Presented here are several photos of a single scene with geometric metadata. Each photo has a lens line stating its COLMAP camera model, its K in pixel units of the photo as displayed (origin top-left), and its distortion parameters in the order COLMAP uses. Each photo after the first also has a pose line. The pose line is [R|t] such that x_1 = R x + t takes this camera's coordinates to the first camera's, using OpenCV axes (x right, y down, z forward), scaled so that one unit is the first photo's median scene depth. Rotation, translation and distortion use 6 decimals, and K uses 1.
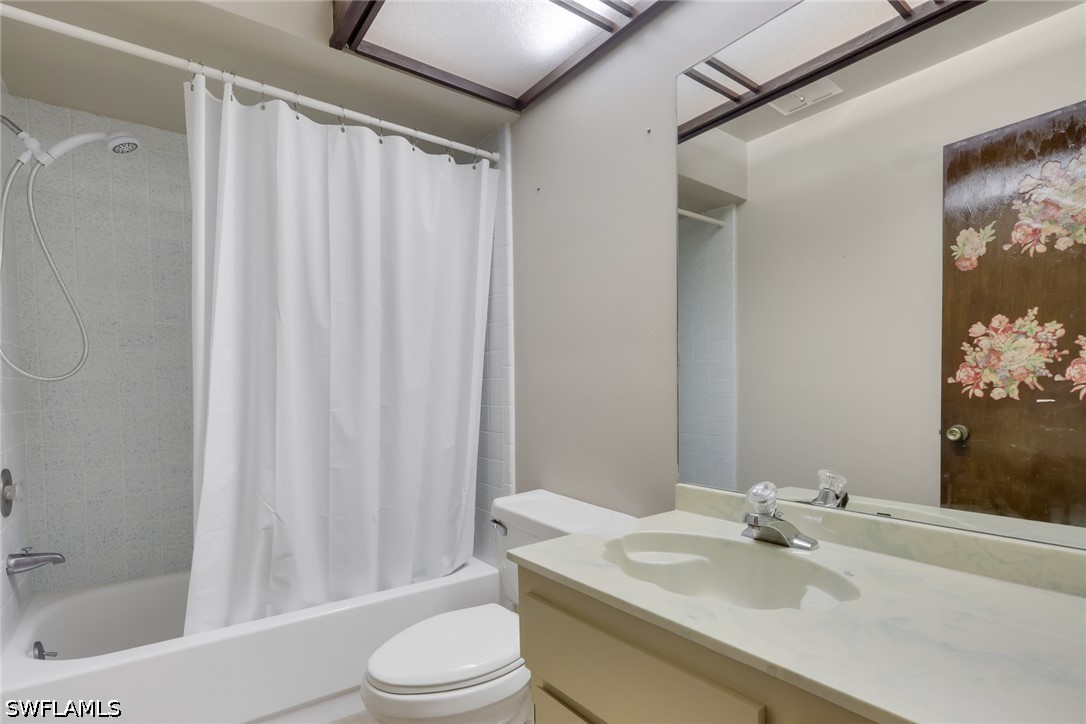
lens RADIAL K [[532.1, 0, 541.2], [0, 532.1, 403.3], [0, 0, 1]] dist [-0.000460, -0.000566]
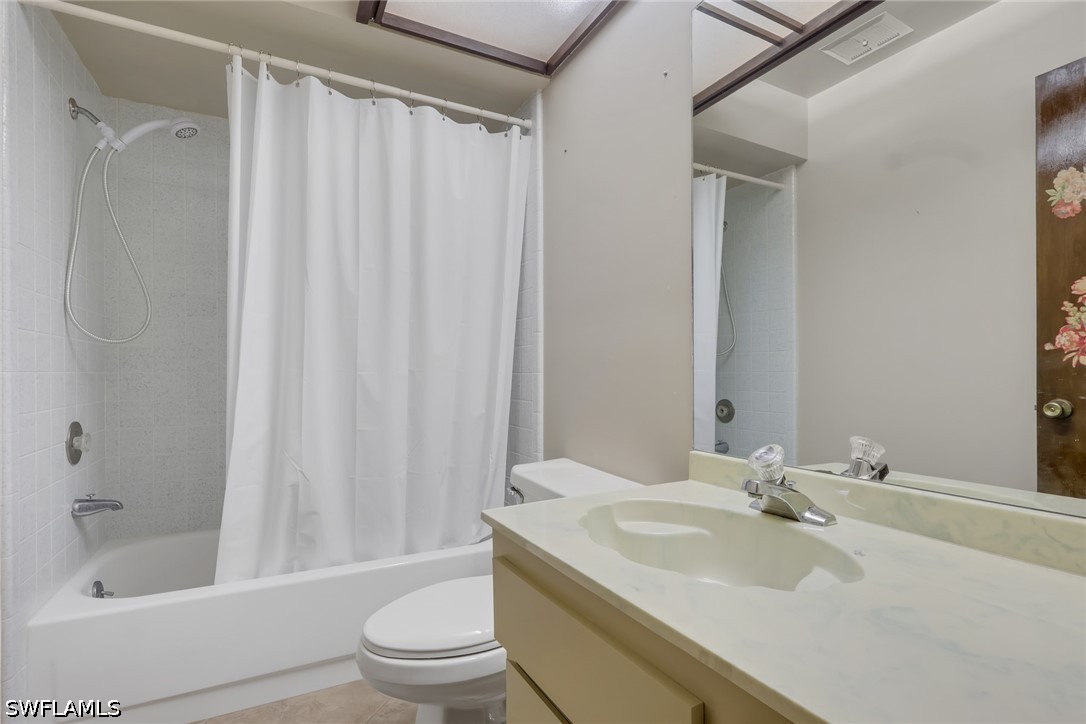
lens RADIAL K [[522.4, 0, 534.3], [0, 522.4, 370.3], [0, 0, 1]] dist [-0.000682, 0.000821]
pose [[0.988393, 0.007331, -0.151743, 0.095920], [-0.011569, 0.999567, -0.027067, 0.031107], [0.151479, 0.028508, 0.988049, 0.056775]]
